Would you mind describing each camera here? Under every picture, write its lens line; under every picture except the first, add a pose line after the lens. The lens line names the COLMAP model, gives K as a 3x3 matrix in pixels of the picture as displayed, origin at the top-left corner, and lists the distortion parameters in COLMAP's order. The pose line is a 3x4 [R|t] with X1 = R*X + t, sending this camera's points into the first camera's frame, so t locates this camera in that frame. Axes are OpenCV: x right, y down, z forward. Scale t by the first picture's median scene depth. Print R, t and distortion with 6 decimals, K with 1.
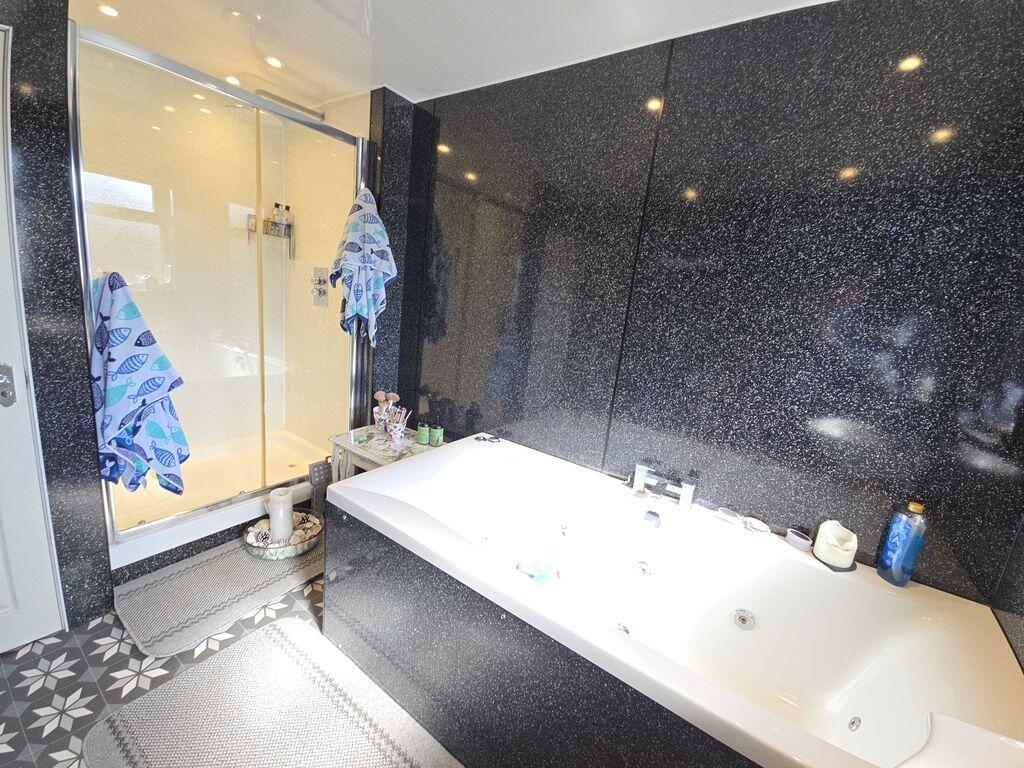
lens RADIAL K [[419.1, 0, 511.0], [0, 419.1, 386.5], [0, 0, 1]] dist [0.002193, -0.000403]
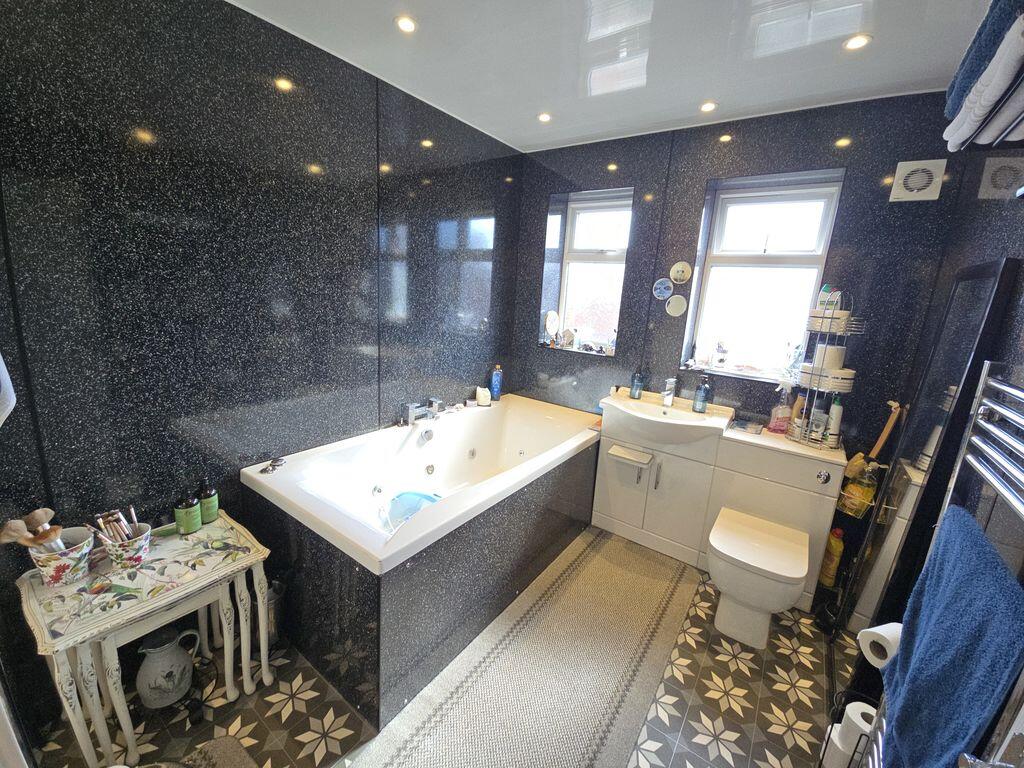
lens RADIAL K [[419.1, 0, 513.5], [0, 419.1, 387.2], [0, 0, 1]] dist [0.002193, -0.000403]
pose [[0.012309, -0.333073, 0.942821, -0.910184], [0.153288, 0.932376, 0.327382, -0.255072], [-0.988105, 0.140493, 0.062533, 0.532122]]
